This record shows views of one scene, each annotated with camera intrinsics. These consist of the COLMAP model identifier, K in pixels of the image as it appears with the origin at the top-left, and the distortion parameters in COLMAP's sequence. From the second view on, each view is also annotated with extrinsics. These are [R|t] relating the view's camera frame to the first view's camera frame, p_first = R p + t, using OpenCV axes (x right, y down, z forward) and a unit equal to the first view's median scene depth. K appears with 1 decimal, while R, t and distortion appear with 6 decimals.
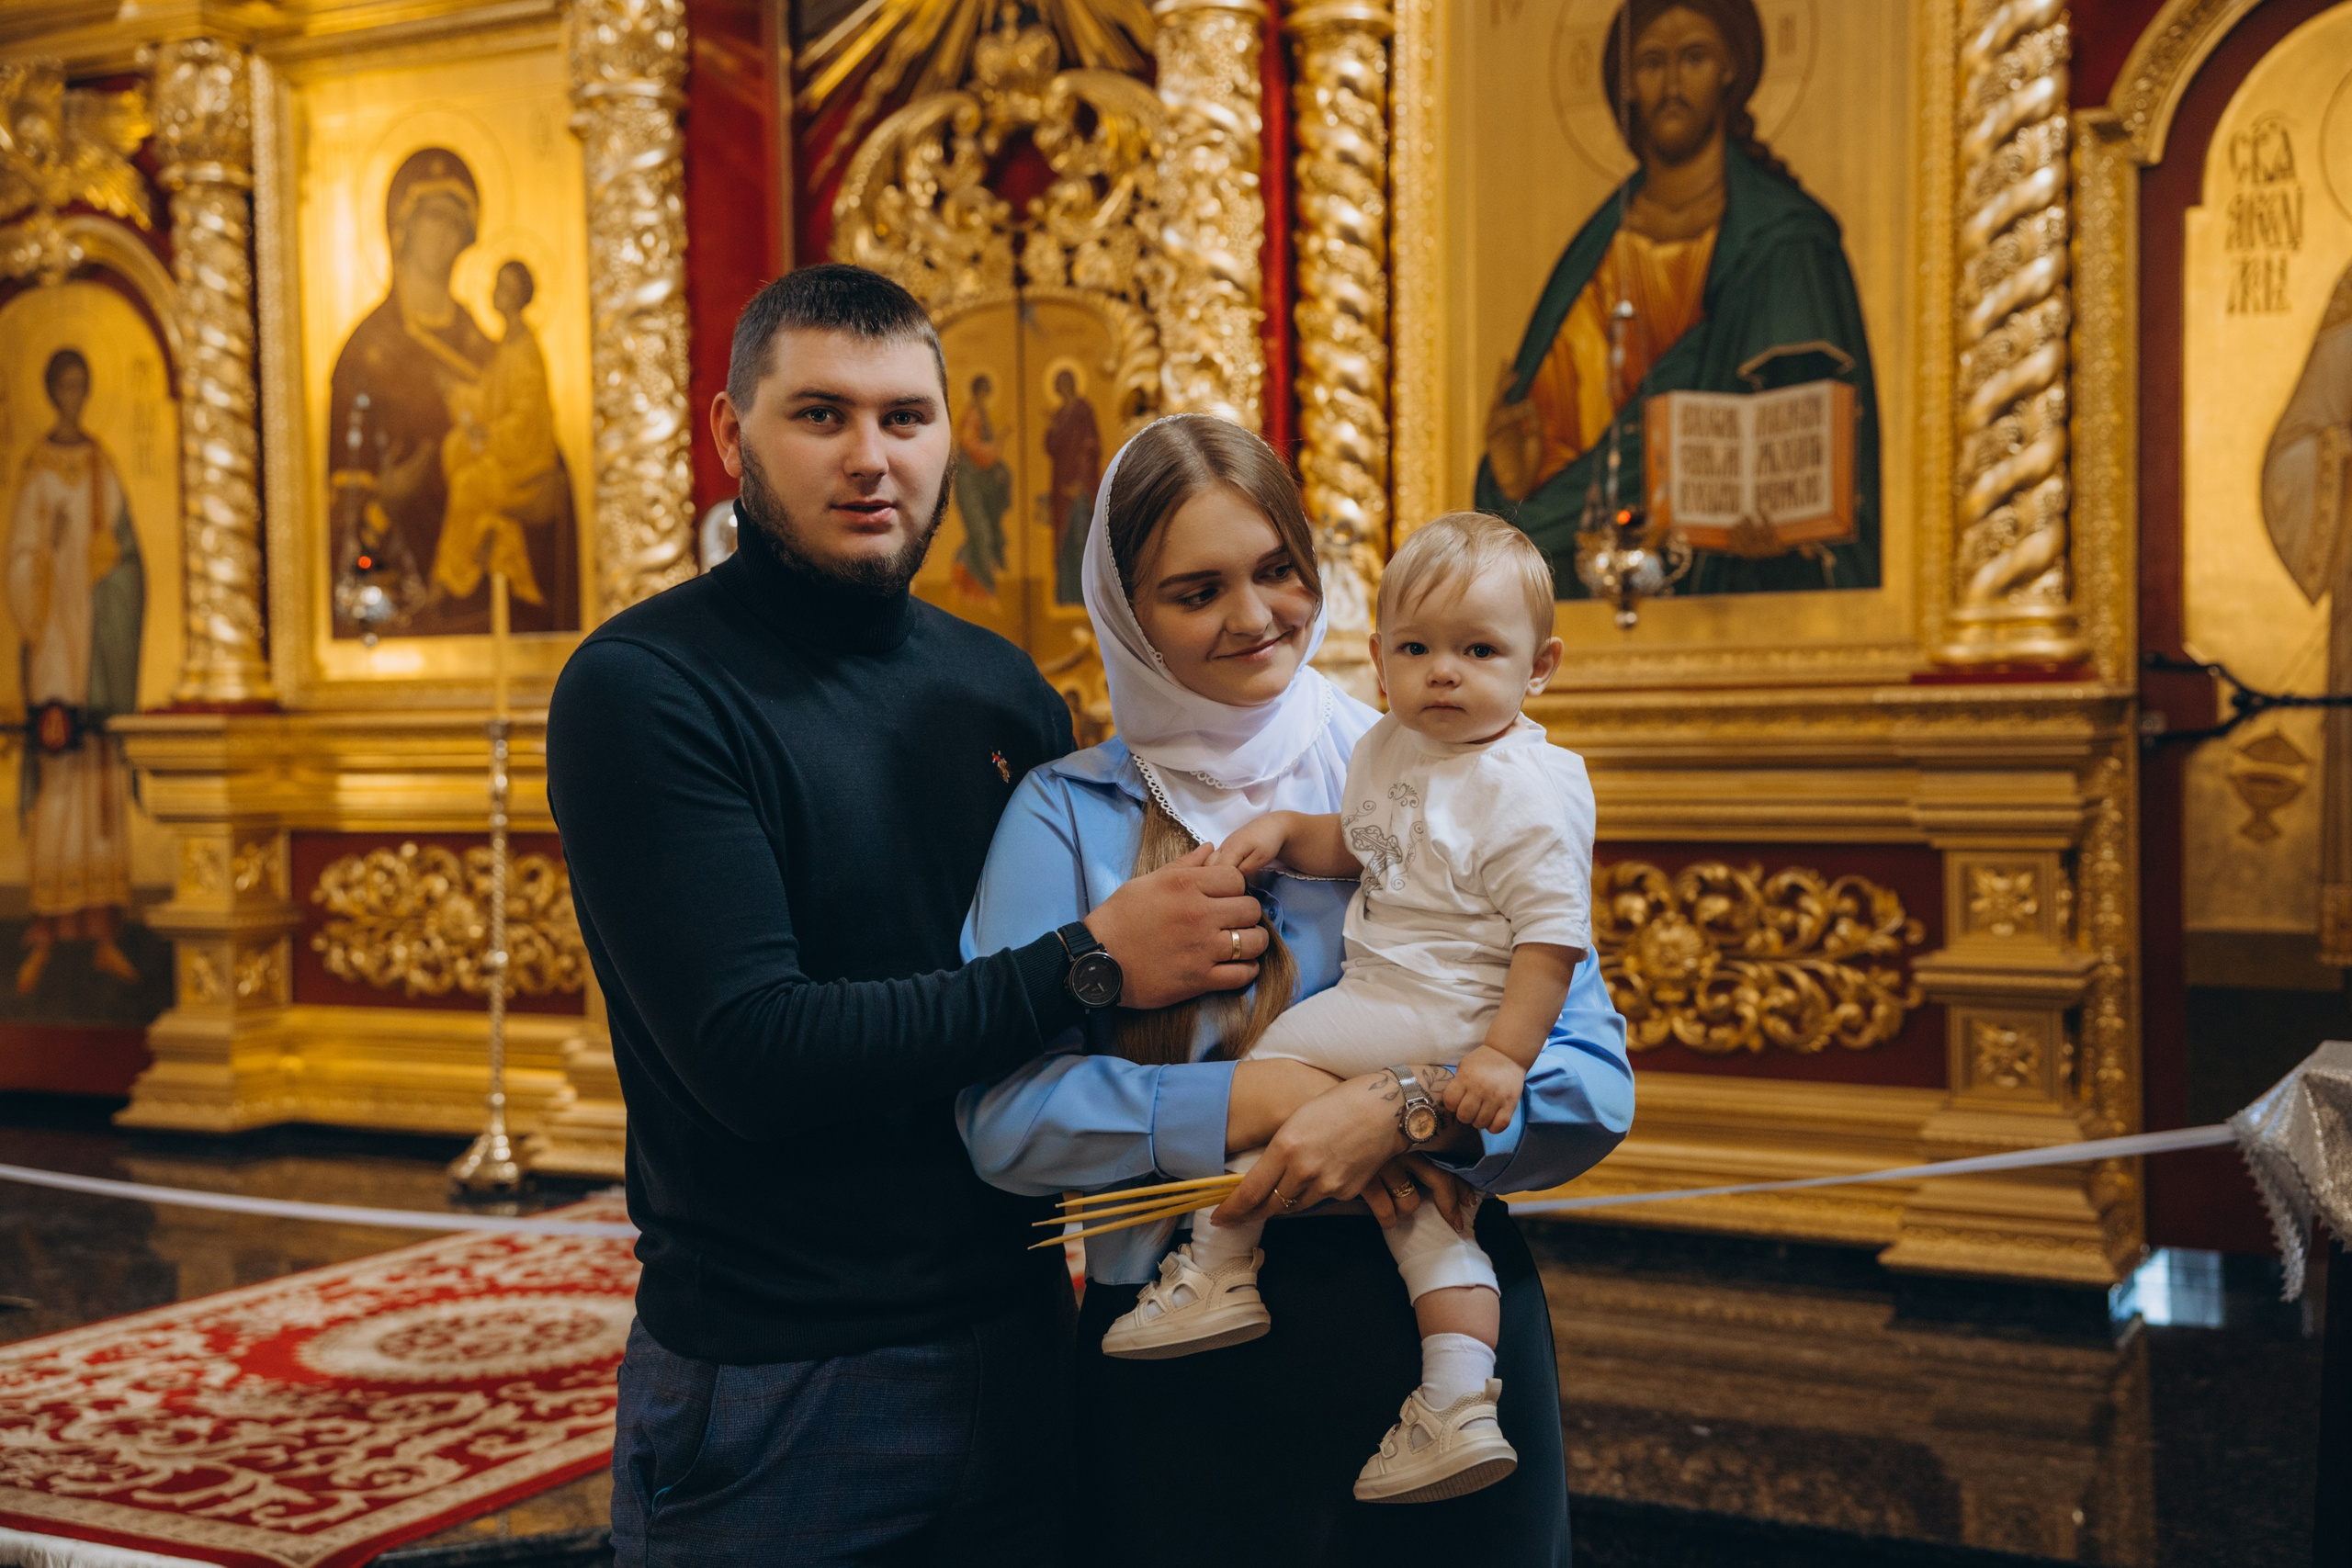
lens RADIAL K [[2744.9, 0, 1137.3], [0, 2744.9, 787.4], [0, 0, 1]] dist [0.294766, -0.435040]
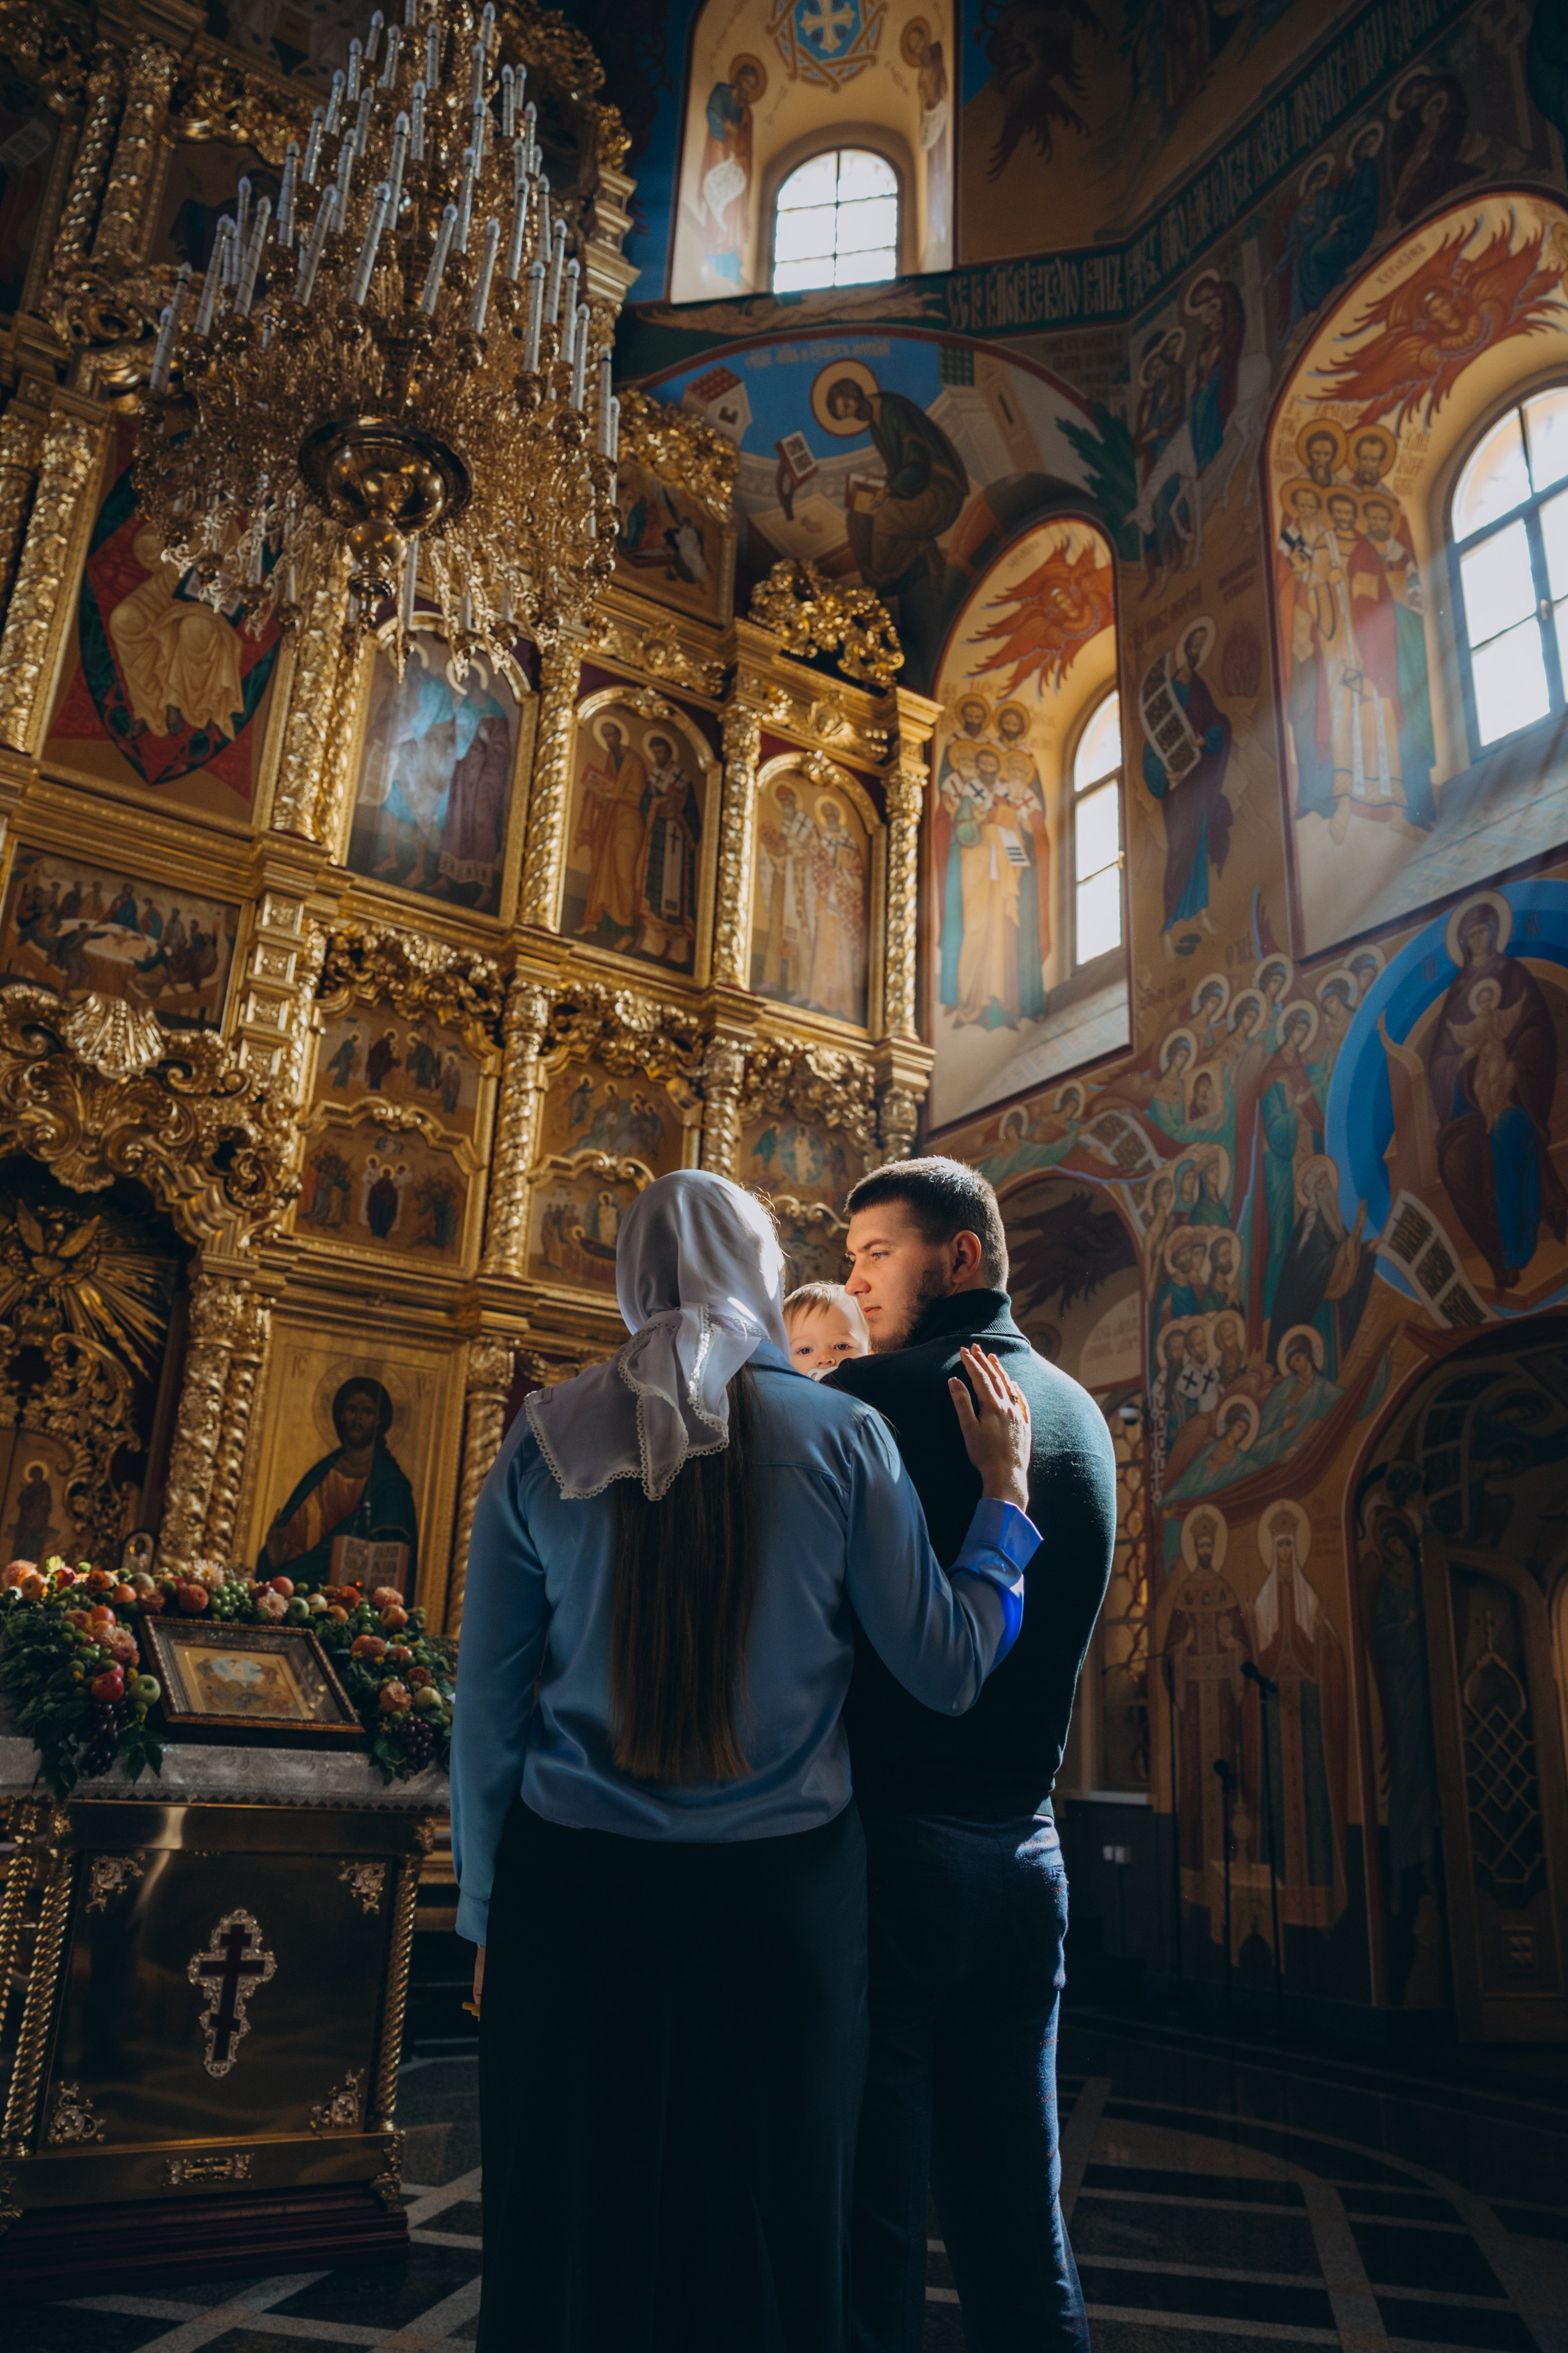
lens RADIAL K [[1679.7, 0, 779.7], [0, 1679.7, 1173.9], [0, 0, 1]] dist [-0.052104, 0.044839]
pose [[0.480491, 0.320618, 0.816292, -0.941411], [-0.029906, 0.936227, -0.350122, 0.070892], [-0.876490, 0.143818, 0.459437, -0.102661]]
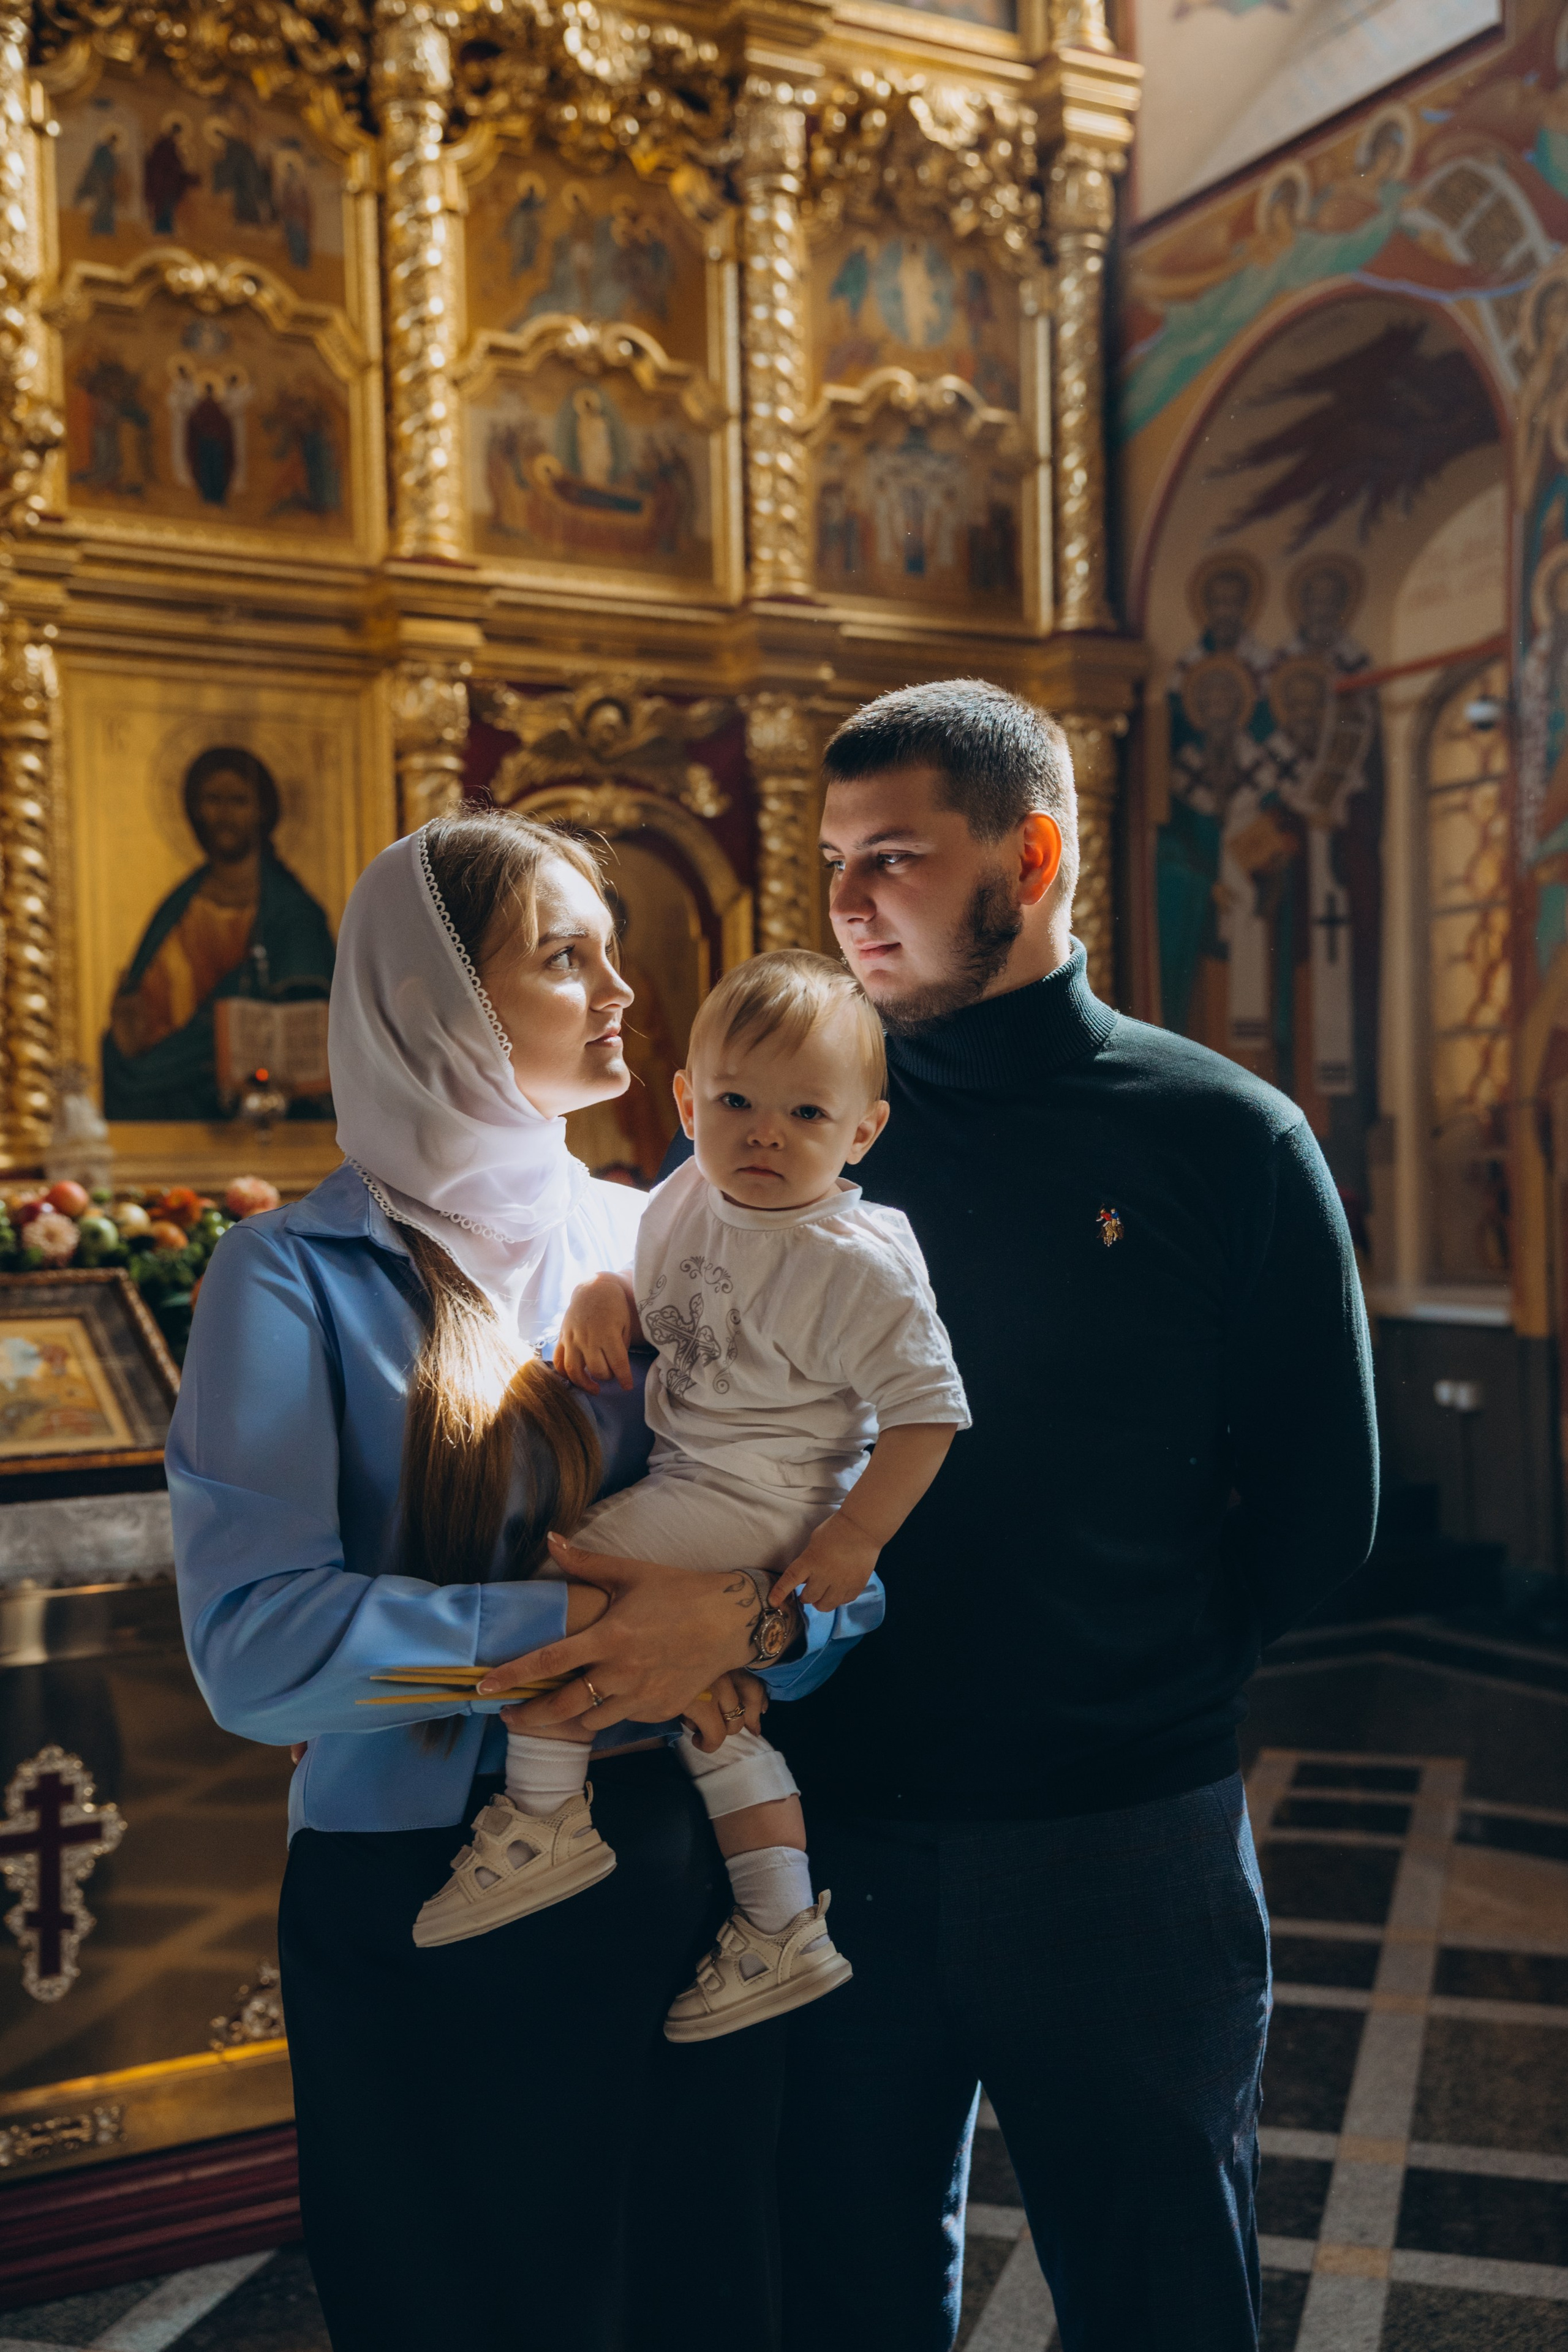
lens RADIAL K [[2489.2, 0, 783.0], [0, 2489.2, 1183.6], [0, 0, 1]] dist [0.148213, -0.154369]
pose [[0.537456, 0.000264, 0.843291, -0.844280], [0.030038, 0.999359, -0.019457, 0.005127], [-0.842756, 0.035788, 0.537104, -0.059724]]
